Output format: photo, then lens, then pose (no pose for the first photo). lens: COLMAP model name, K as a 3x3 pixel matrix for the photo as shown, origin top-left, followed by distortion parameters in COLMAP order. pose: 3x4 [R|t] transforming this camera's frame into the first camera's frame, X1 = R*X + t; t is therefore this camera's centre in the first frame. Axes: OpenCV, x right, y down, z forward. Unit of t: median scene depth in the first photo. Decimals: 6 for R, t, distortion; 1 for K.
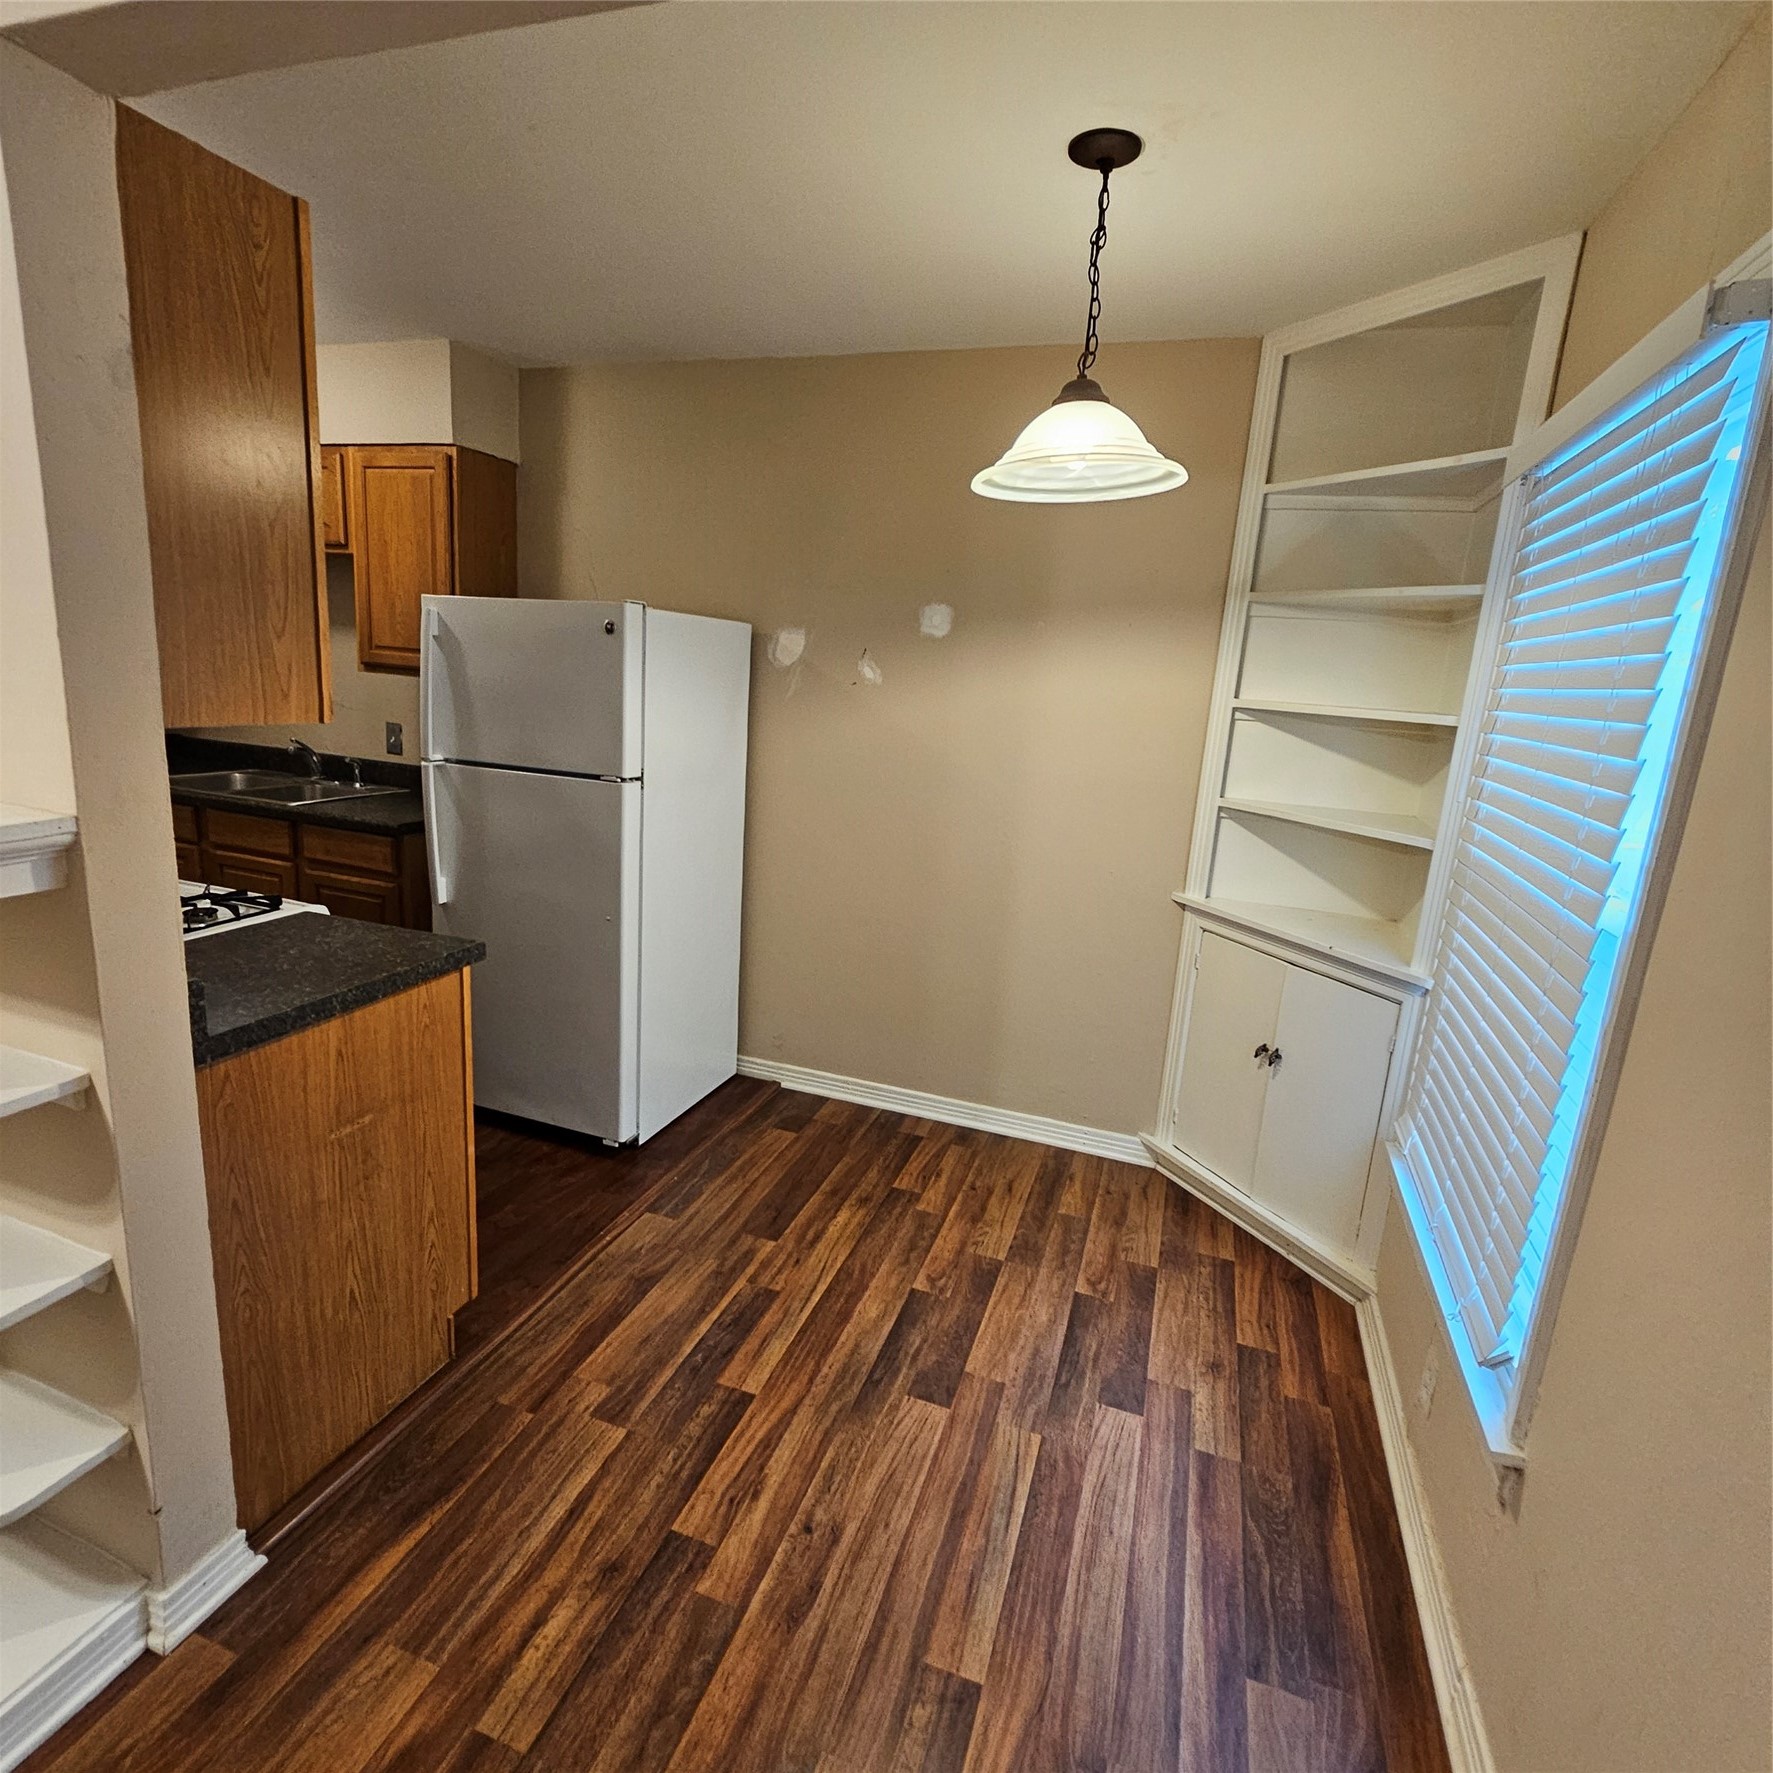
lens RADIAL K [[975.4, 0, 863.2], [0, 975.4, 888.7], [0, 0, 1]] dist [-0.000106, -0.000153]
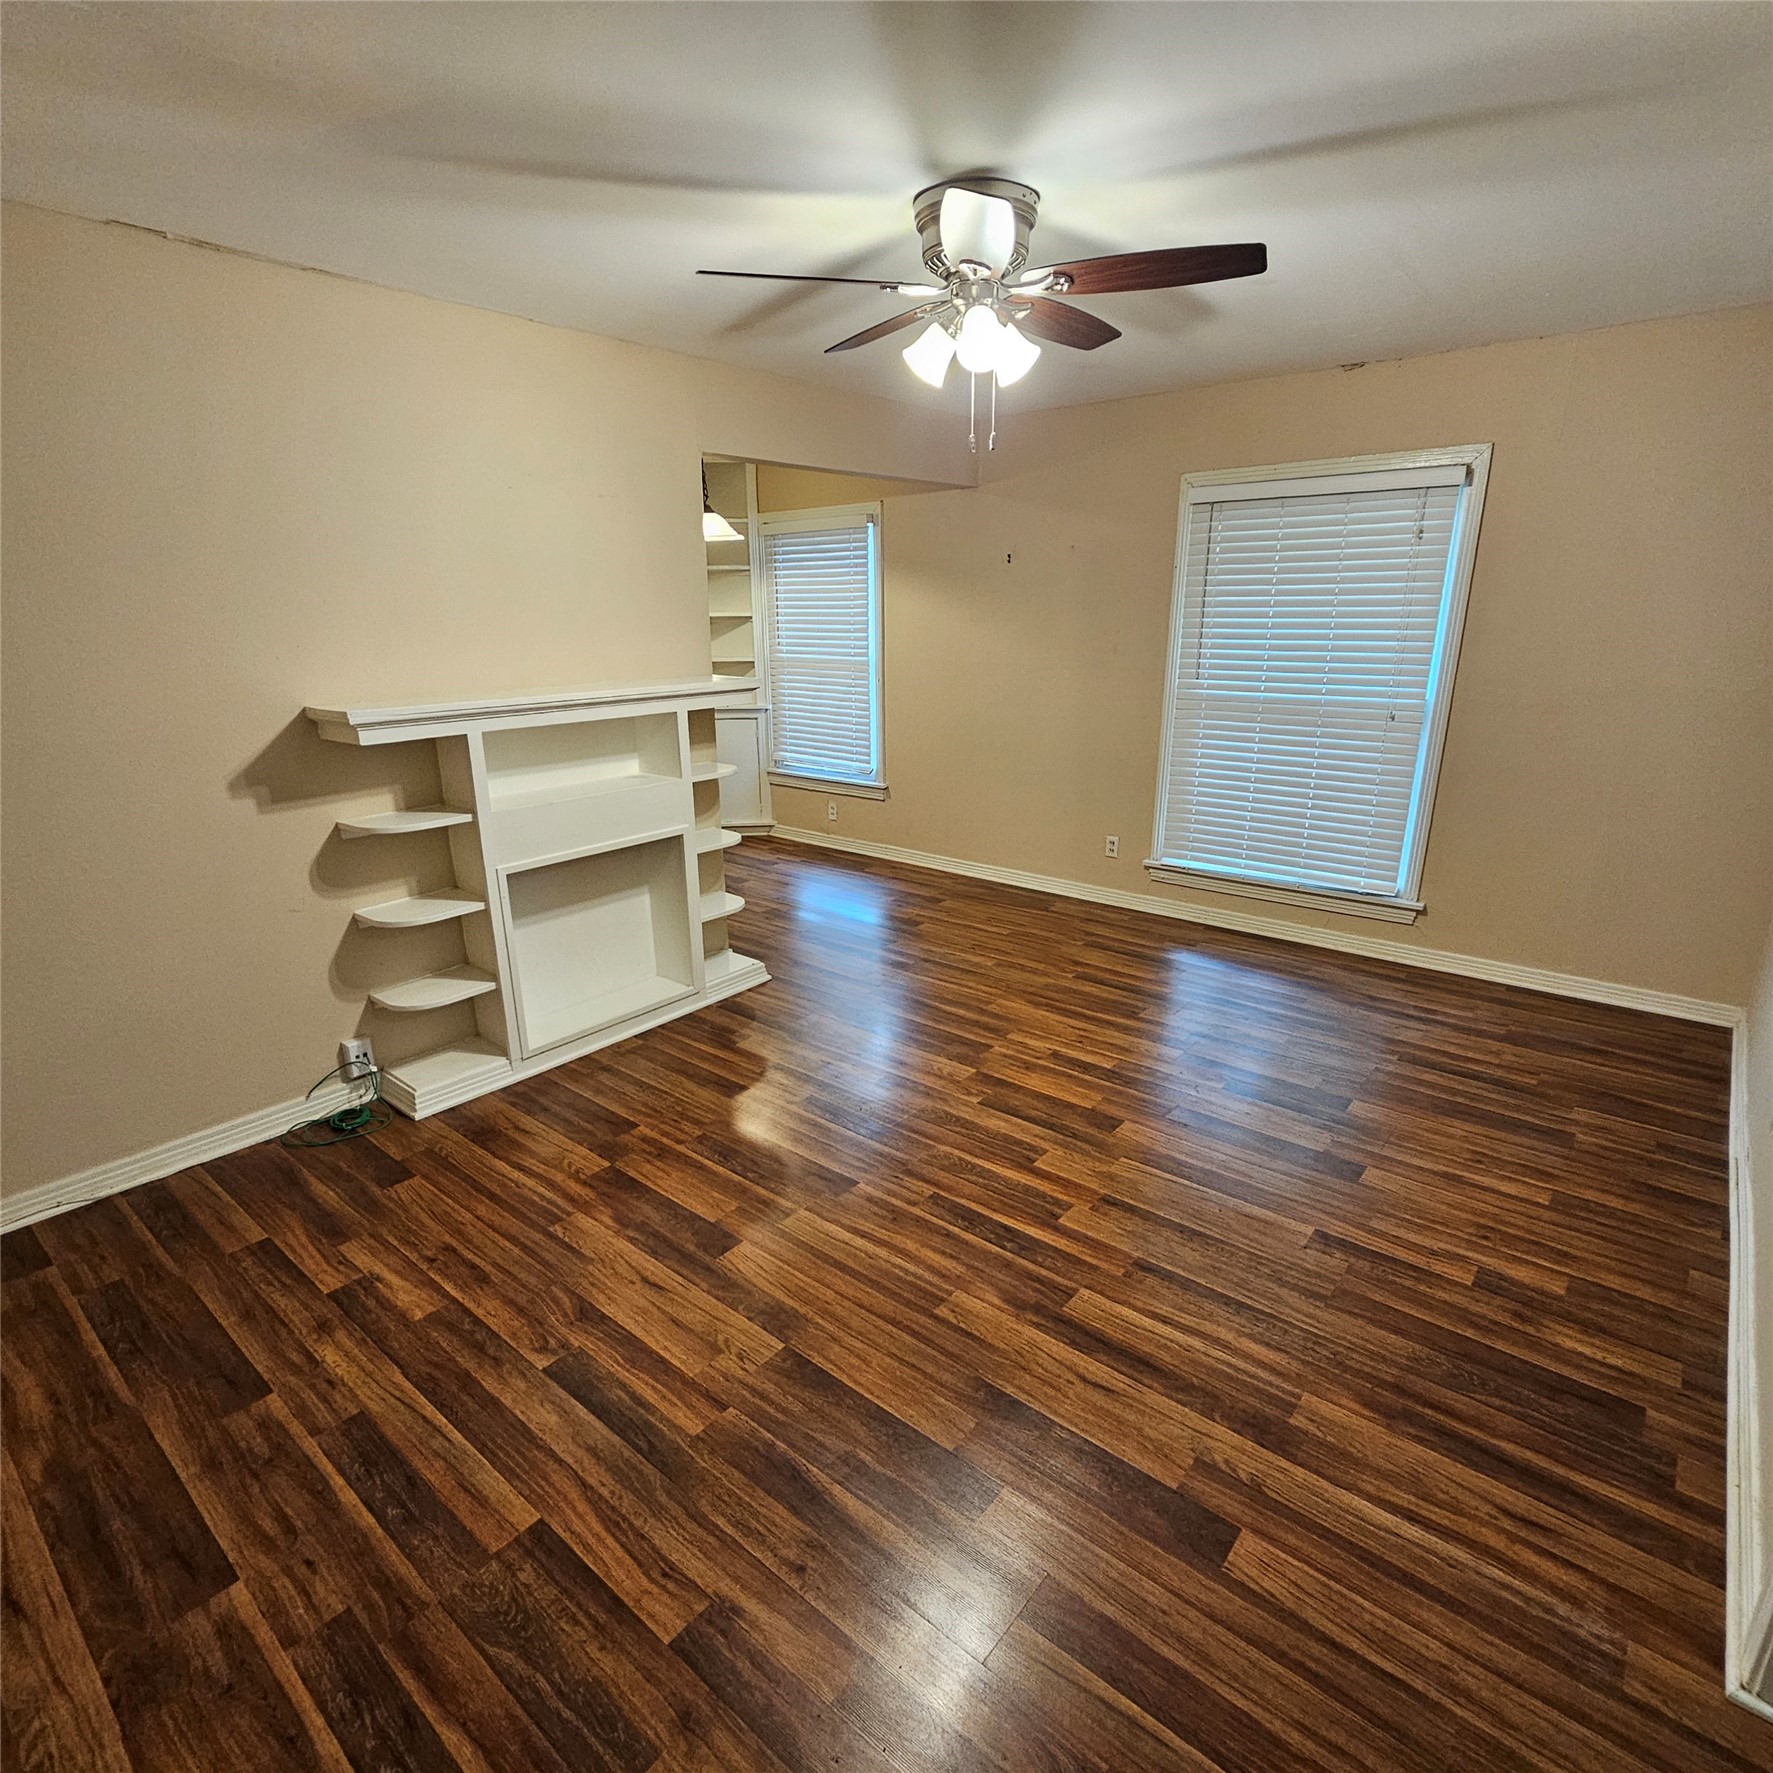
lens RADIAL K [[978.4, 0, 885.4], [0, 978.4, 910.6], [0, 0, 1]] dist [0.000699, -0.000773]
pose [[0.337740, -0.346336, 0.875204, -1.904834], [0.239237, 0.930893, 0.276052, -0.054256], [-0.910328, 0.116148, 0.397256, -0.375849]]
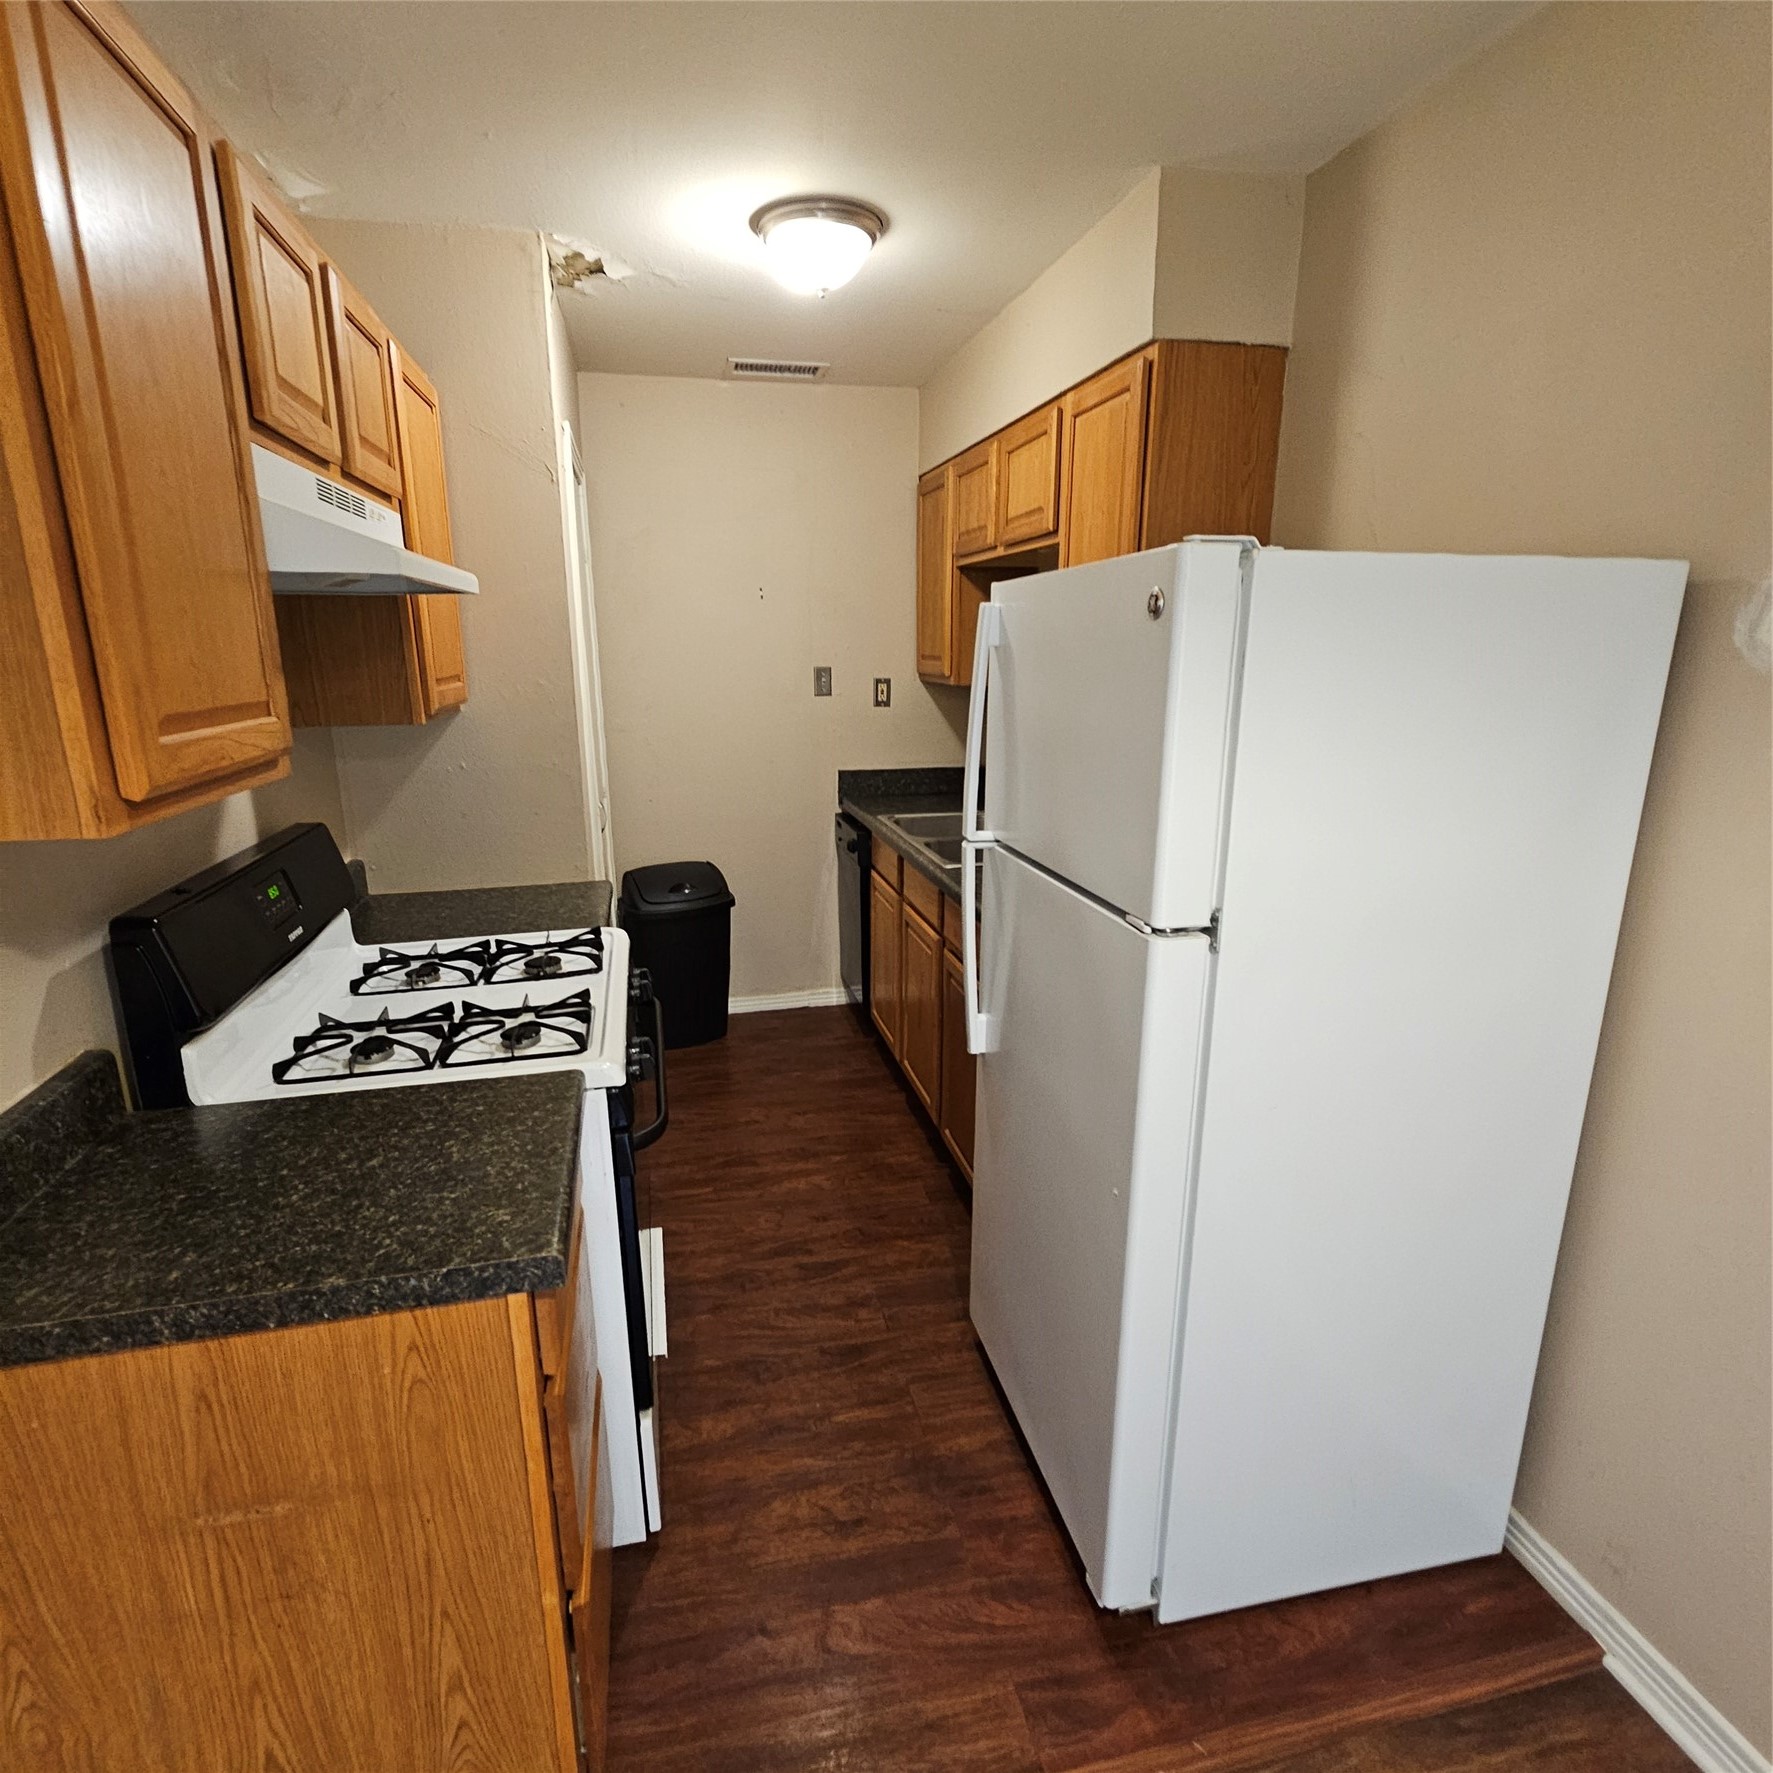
lens RADIAL K [[975.4, 0, 863.2], [0, 975.4, 888.7], [0, 0, 1]] dist [-0.000106, -0.000153]
pose [[0.528594, 0.139537, -0.837328, 0.076573], [-0.149284, 0.986305, 0.070122, -0.159576], [0.835645, 0.087933, 0.542185, 0.698837]]
